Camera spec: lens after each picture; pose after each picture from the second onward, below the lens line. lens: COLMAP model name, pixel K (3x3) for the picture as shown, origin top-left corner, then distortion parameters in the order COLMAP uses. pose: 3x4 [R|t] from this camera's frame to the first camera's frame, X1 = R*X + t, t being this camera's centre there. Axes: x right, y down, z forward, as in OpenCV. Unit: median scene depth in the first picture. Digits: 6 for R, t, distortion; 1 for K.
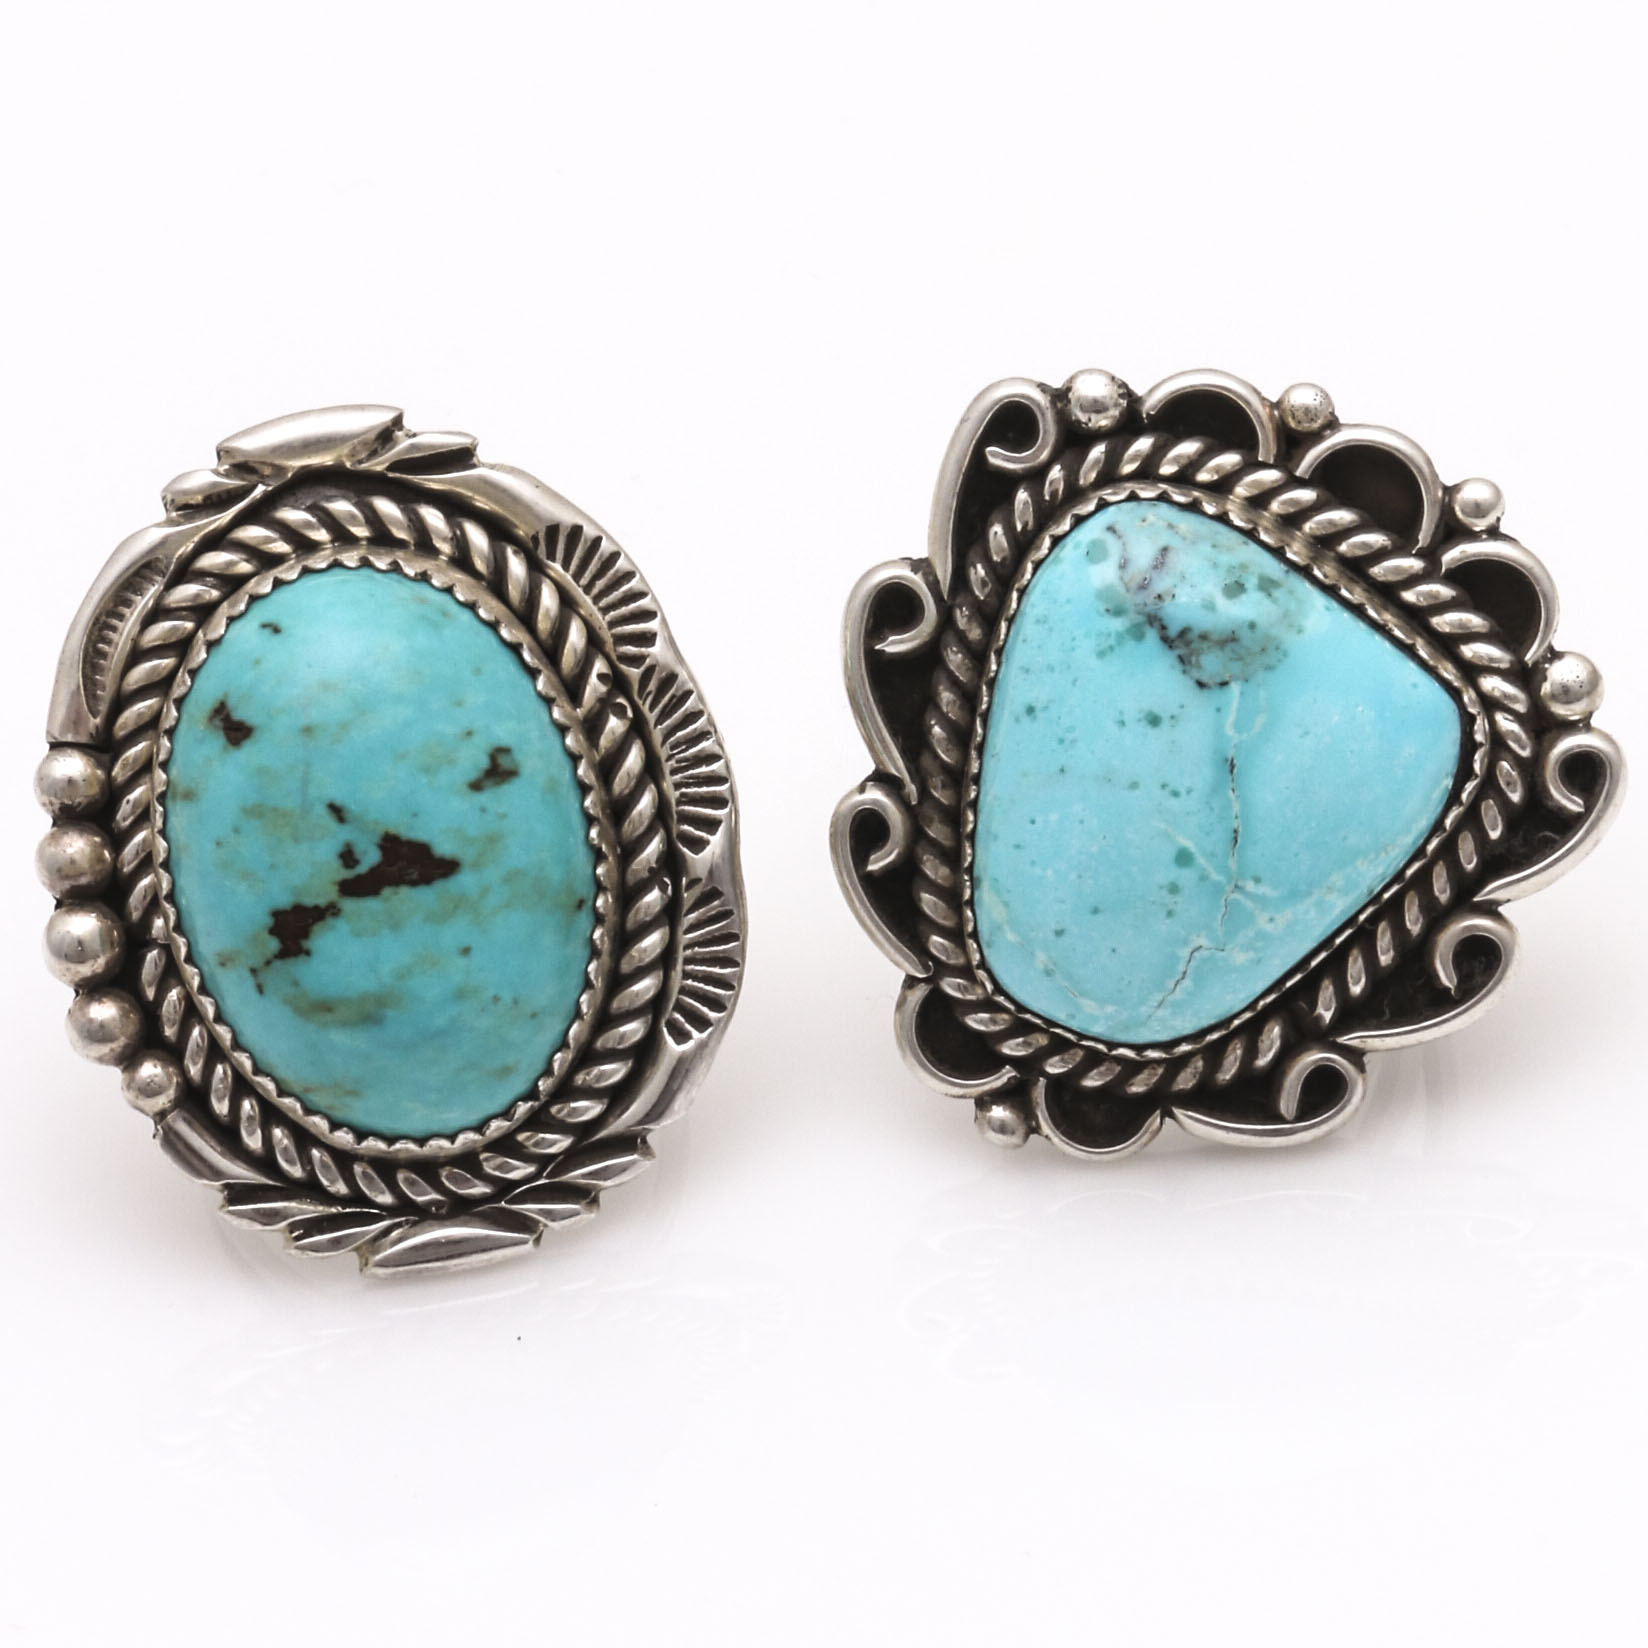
lens RADIAL K [[8673.1, 0, 824.0], [0, 8673.1, 824.0], [0, 0, 1]] dist [0.014762, -9.563272]
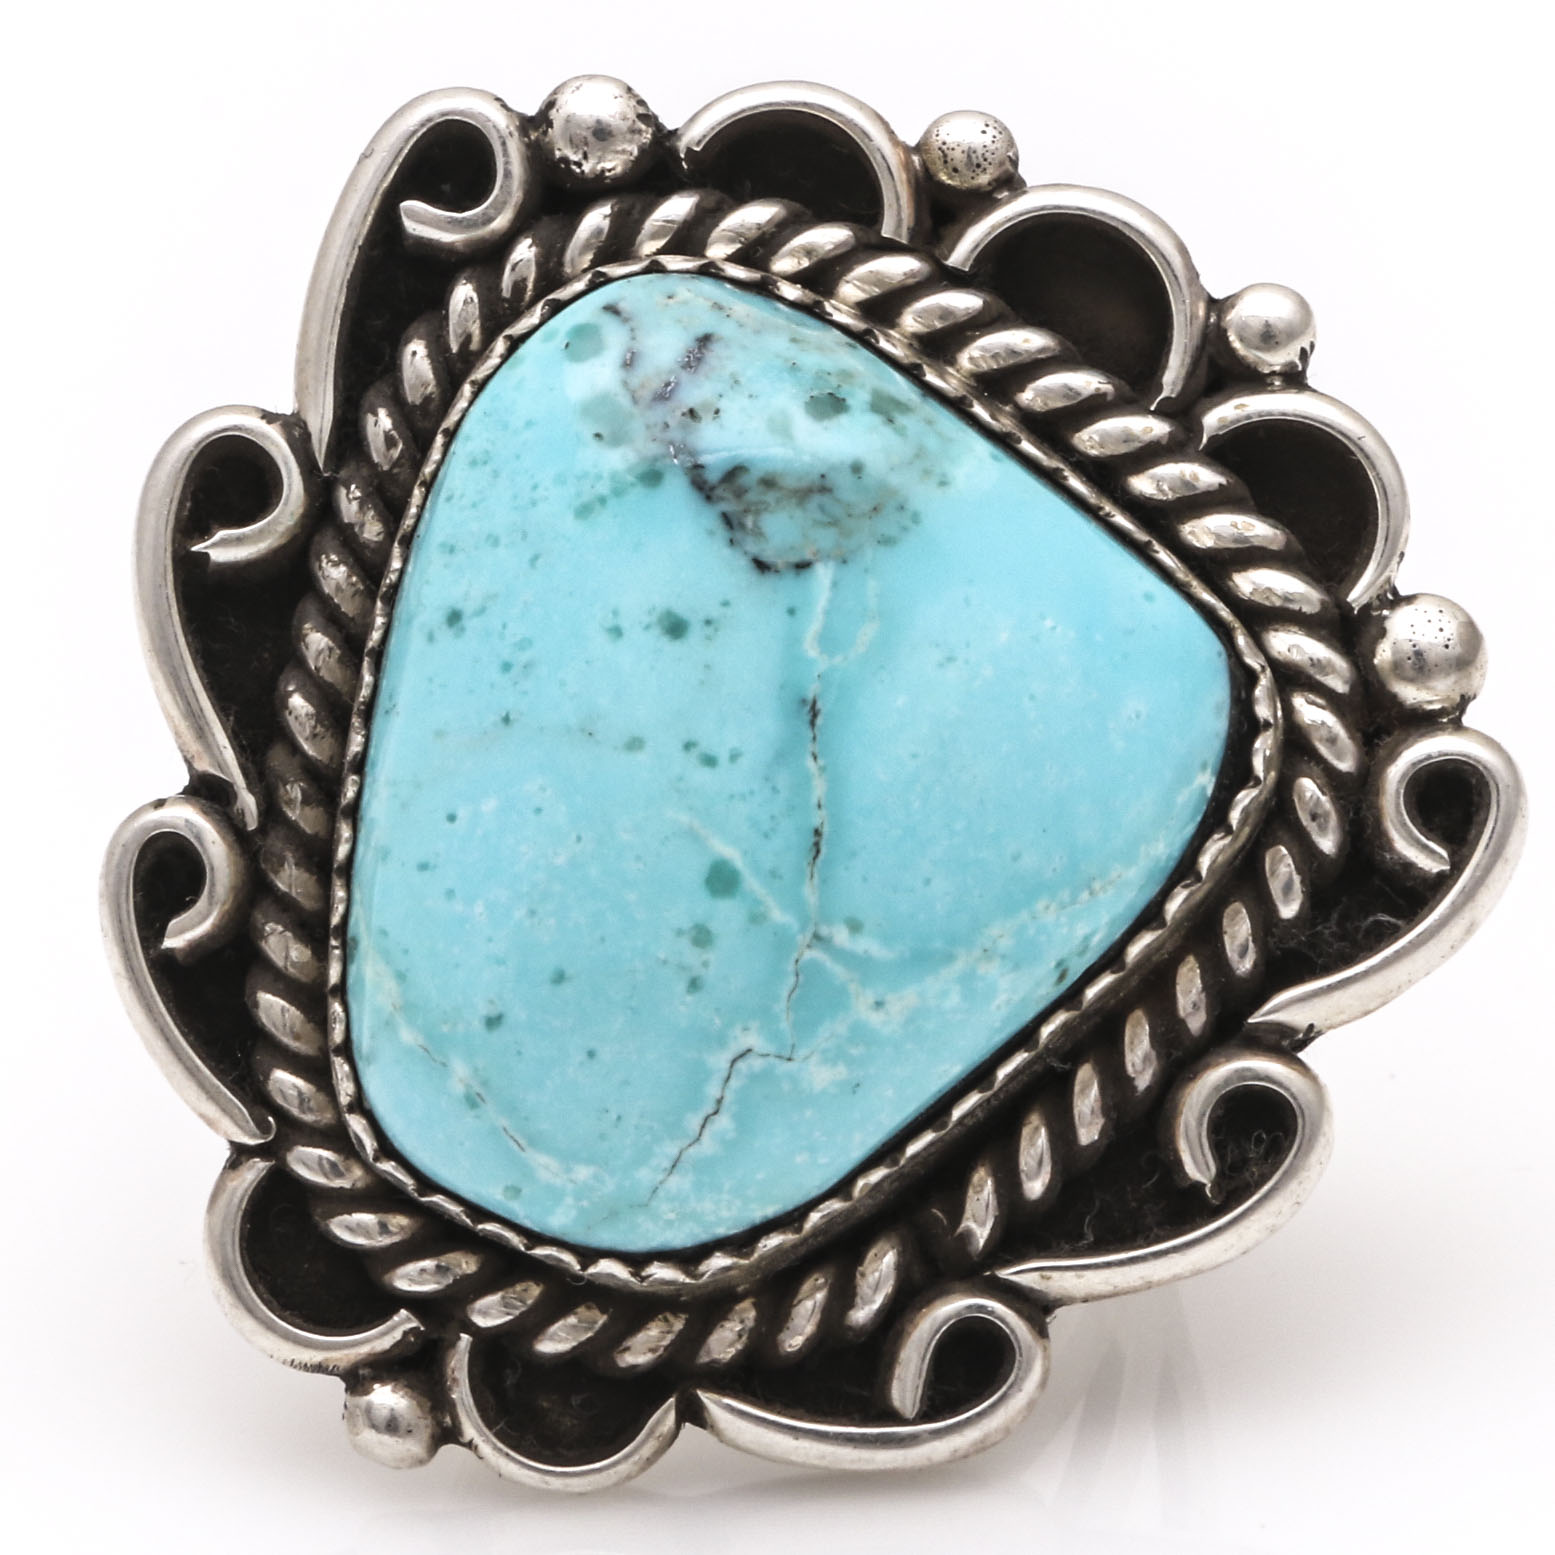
lens RADIAL K [[8183.6, 0, 777.5], [0, 8183.6, 777.5], [0, 0, 1]] dist [0.014762, -9.563272]
pose [[0.999429, 0.032365, 0.009715, 0.039208], [-0.029446, 0.975168, -0.219500, 0.109631], [-0.016578, 0.219089, 0.975564, 0.486283]]
